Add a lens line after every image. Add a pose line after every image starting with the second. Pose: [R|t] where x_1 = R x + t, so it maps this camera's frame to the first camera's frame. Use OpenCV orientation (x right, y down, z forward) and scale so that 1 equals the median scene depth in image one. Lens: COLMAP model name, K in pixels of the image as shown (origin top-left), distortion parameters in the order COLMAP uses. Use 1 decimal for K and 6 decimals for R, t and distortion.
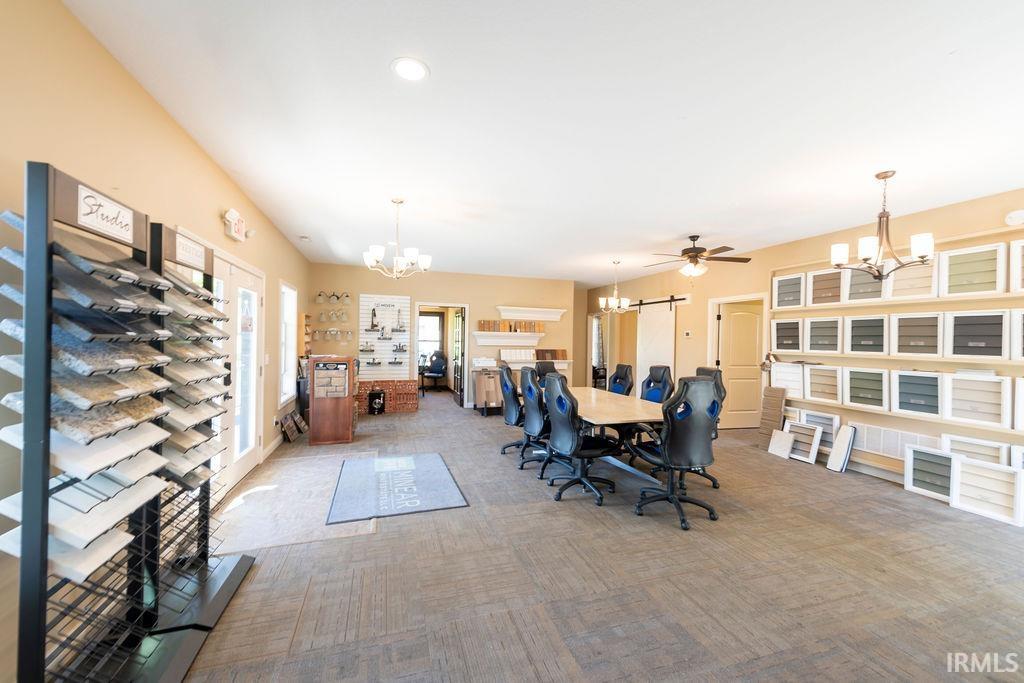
lens RADIAL K [[402.0, 0, 511.5], [0, 402.0, 339.8], [0, 0, 1]] dist [0.003877, -0.000420]
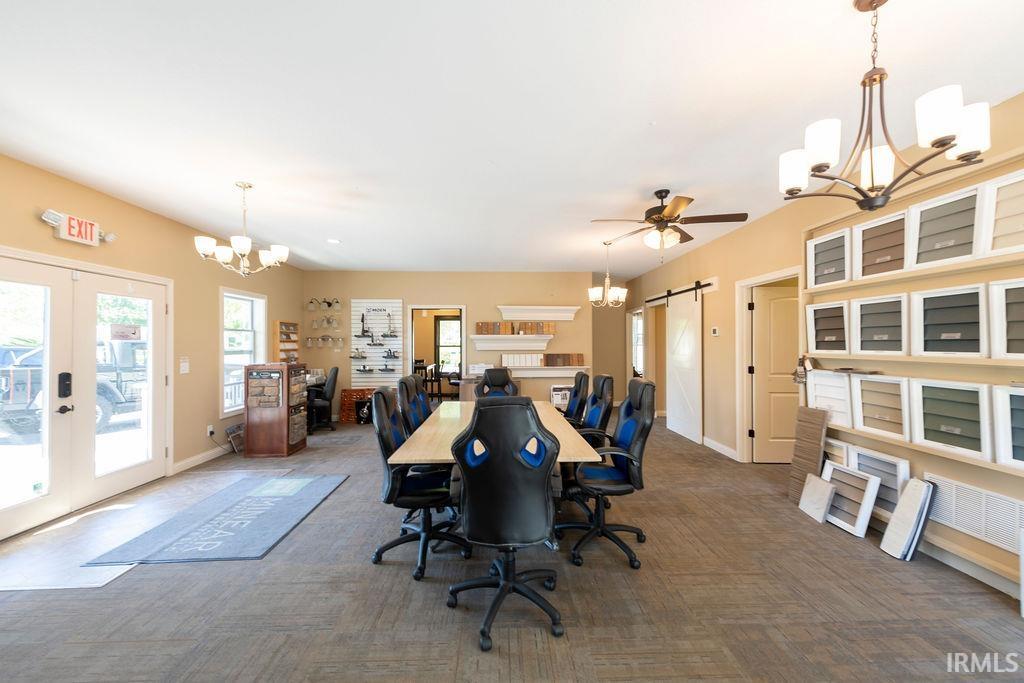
lens RADIAL K [[402.0, 0, 512.1], [0, 402.0, 341.5], [0, 0, 1]] dist [0.003877, -0.000420]
pose [[0.962999, -0.020565, -0.268718, 0.387663], [0.018635, 0.999779, -0.009732, 0.007551], [0.268859, 0.004365, 0.963170, 0.253787]]
